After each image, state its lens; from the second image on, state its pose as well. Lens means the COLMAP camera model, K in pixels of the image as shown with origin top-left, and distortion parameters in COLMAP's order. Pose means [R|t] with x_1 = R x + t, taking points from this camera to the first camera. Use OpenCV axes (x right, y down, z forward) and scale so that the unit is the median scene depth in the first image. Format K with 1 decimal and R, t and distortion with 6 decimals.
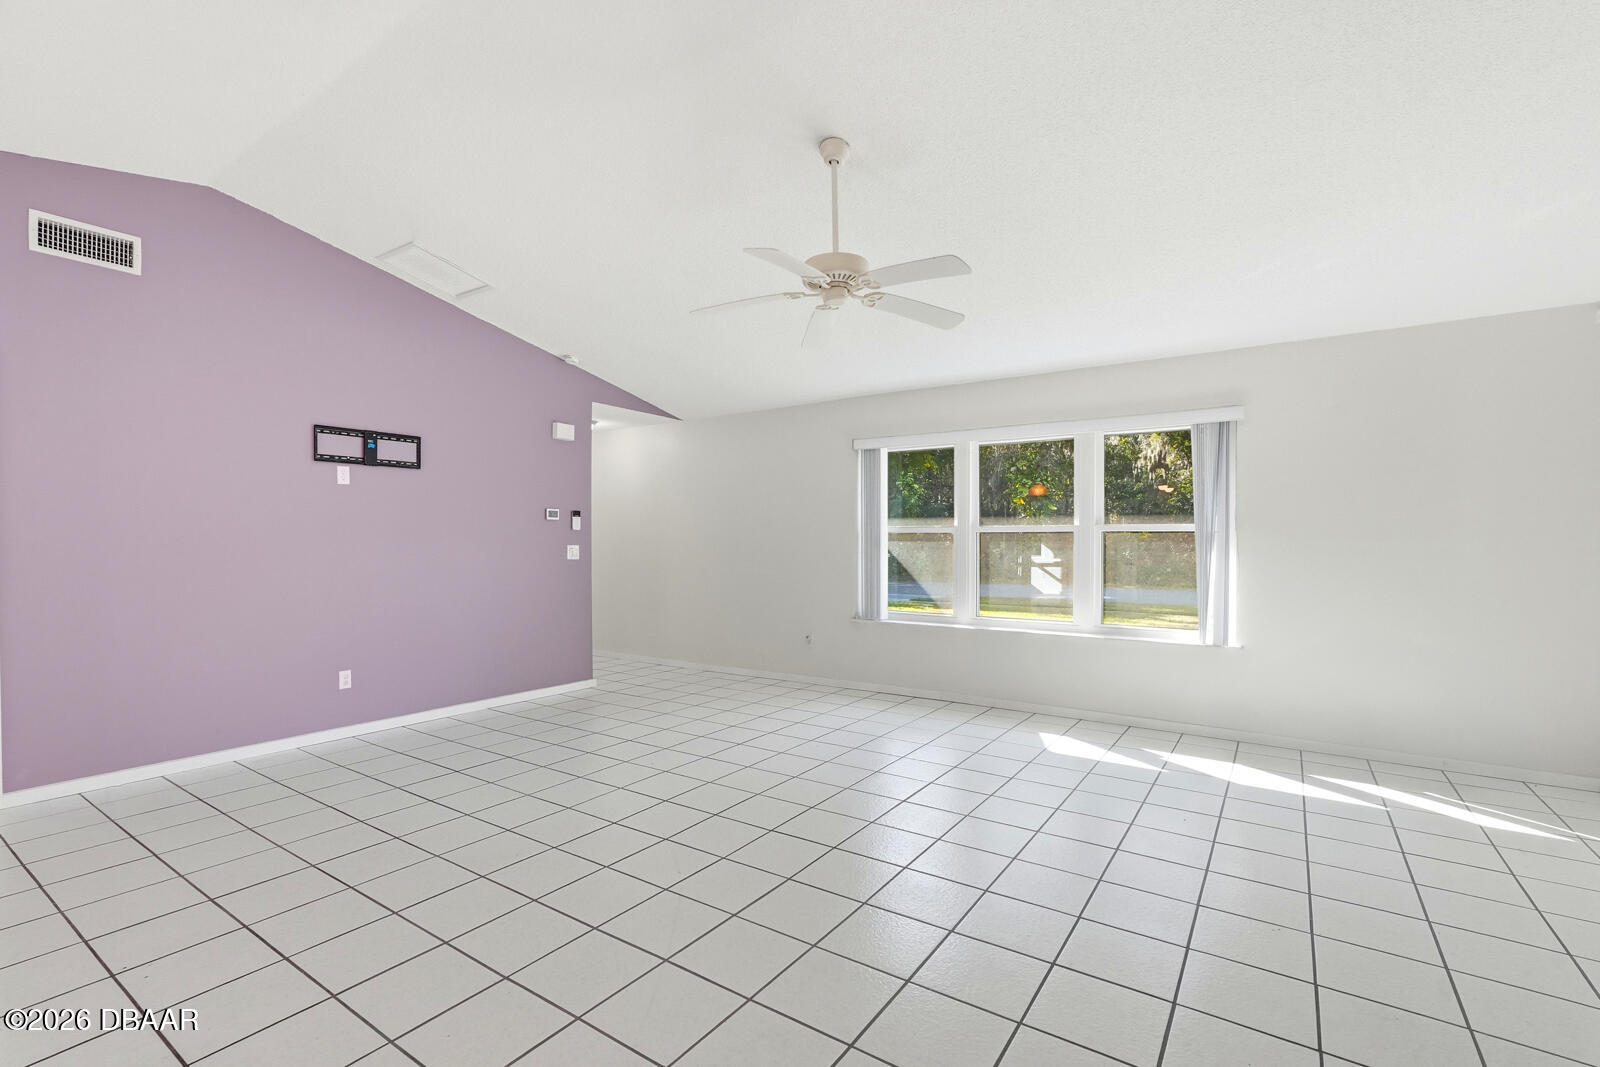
lens RADIAL K [[711.0, 0, 800.0], [0, 711.0, 533.5], [0, 0, 1]] dist [-0.017470, 0.011732]
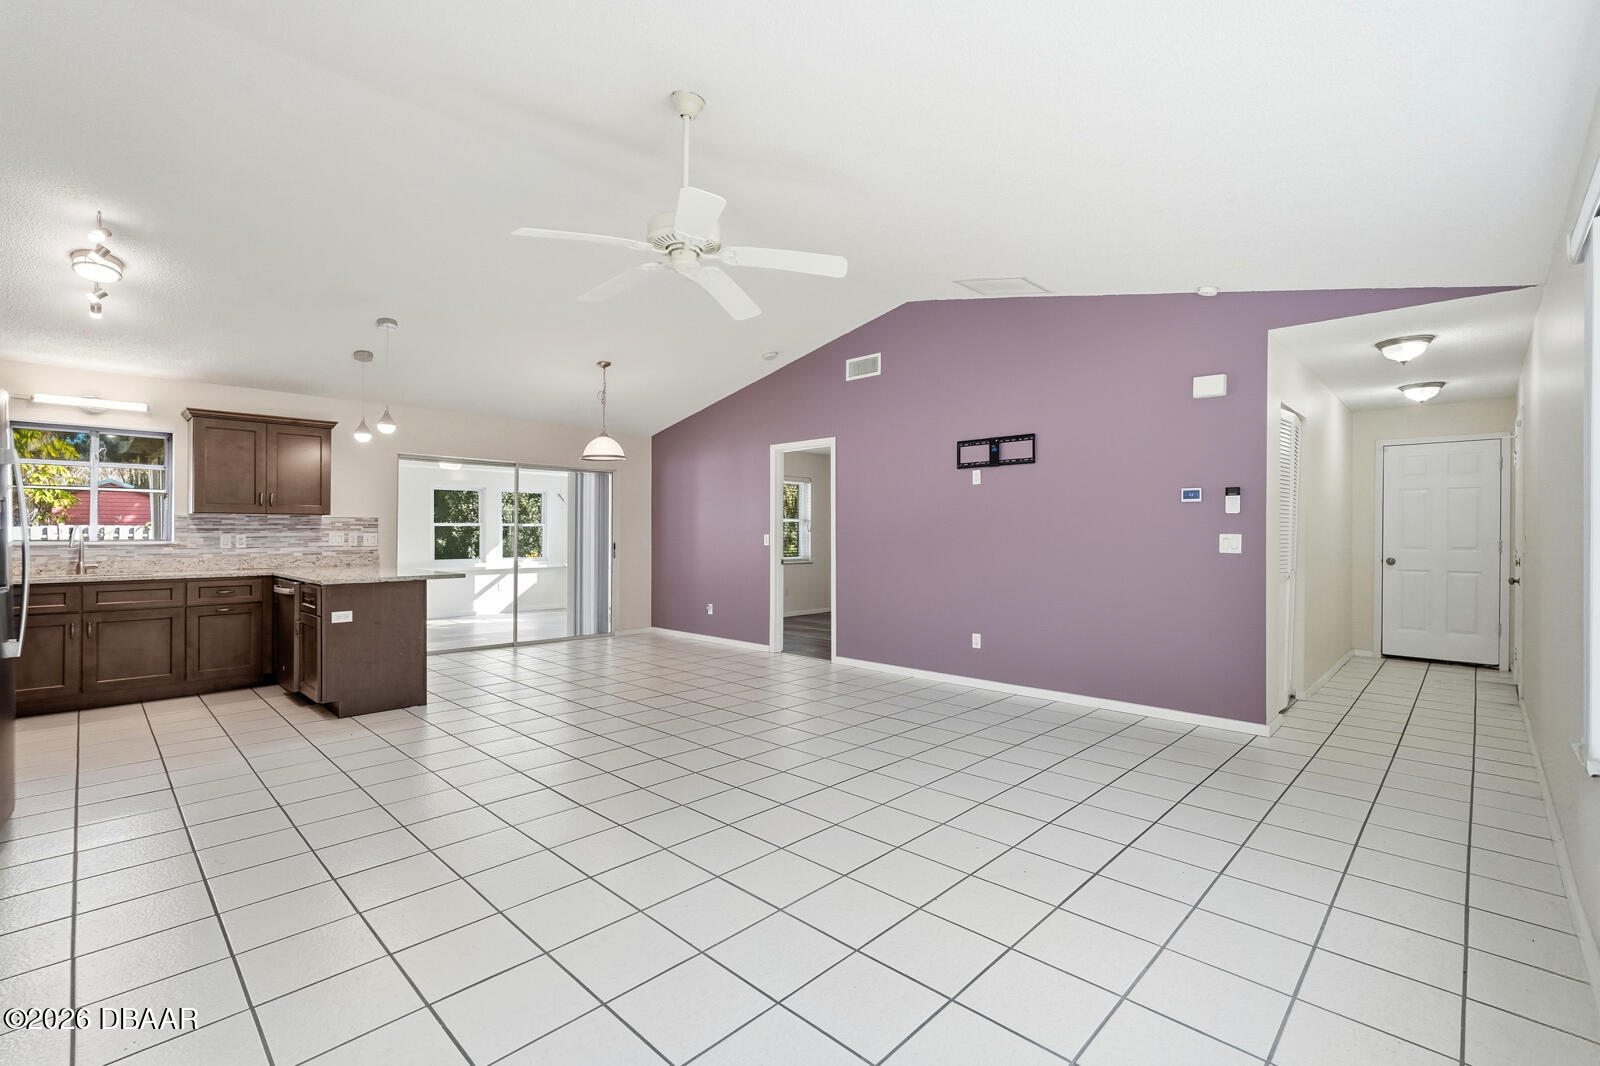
lens RADIAL K [[711.0, 0, 800.0], [0, 711.0, 533.0], [0, 0, 1]] dist [-0.017470, 0.011732]
pose [[-0.167284, 0.000612, -0.985909, 0.614442], [0.012473, 0.999921, -0.001496, 0.013416], [0.985830, -0.012547, -0.167279, 0.857295]]
